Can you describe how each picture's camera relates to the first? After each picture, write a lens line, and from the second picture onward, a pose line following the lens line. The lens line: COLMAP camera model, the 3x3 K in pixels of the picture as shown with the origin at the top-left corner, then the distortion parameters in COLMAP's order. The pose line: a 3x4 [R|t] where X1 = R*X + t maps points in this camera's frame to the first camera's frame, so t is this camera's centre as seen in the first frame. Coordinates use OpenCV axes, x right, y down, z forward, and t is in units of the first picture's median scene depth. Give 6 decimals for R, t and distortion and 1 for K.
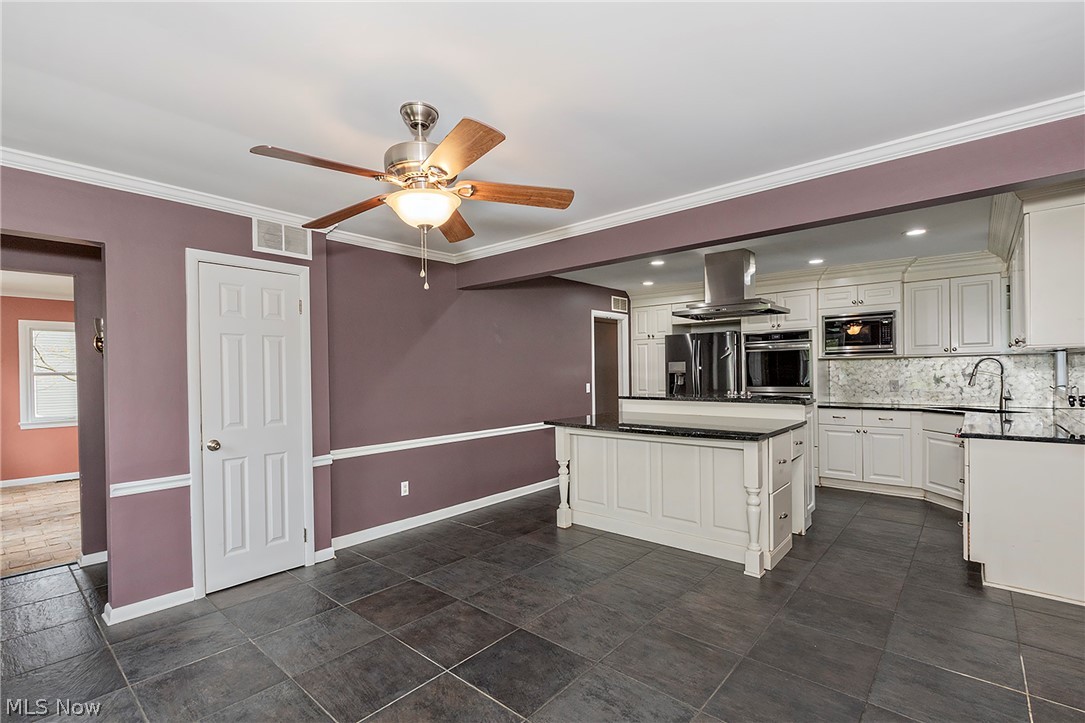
lens RADIAL K [[494.8, 0, 515.5], [0, 494.8, 374.5], [0, 0, 1]] dist [0.000985, -0.000687]
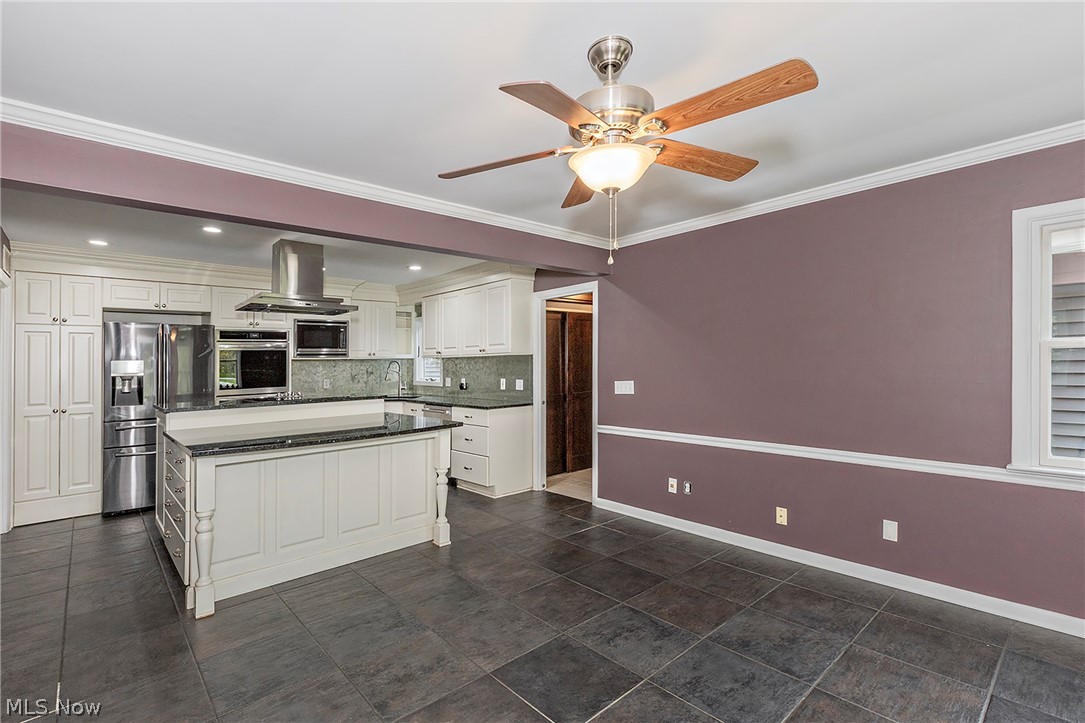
lens RADIAL K [[494.8, 0, 541.4], [0, 494.8, 362.8], [0, 0, 1]] dist [0.000985, -0.000687]
pose [[0.100054, 0.012794, 0.994900, -0.561484], [0.022999, 0.999620, -0.015167, 0.004691], [-0.994716, 0.024399, 0.099721, 0.563733]]
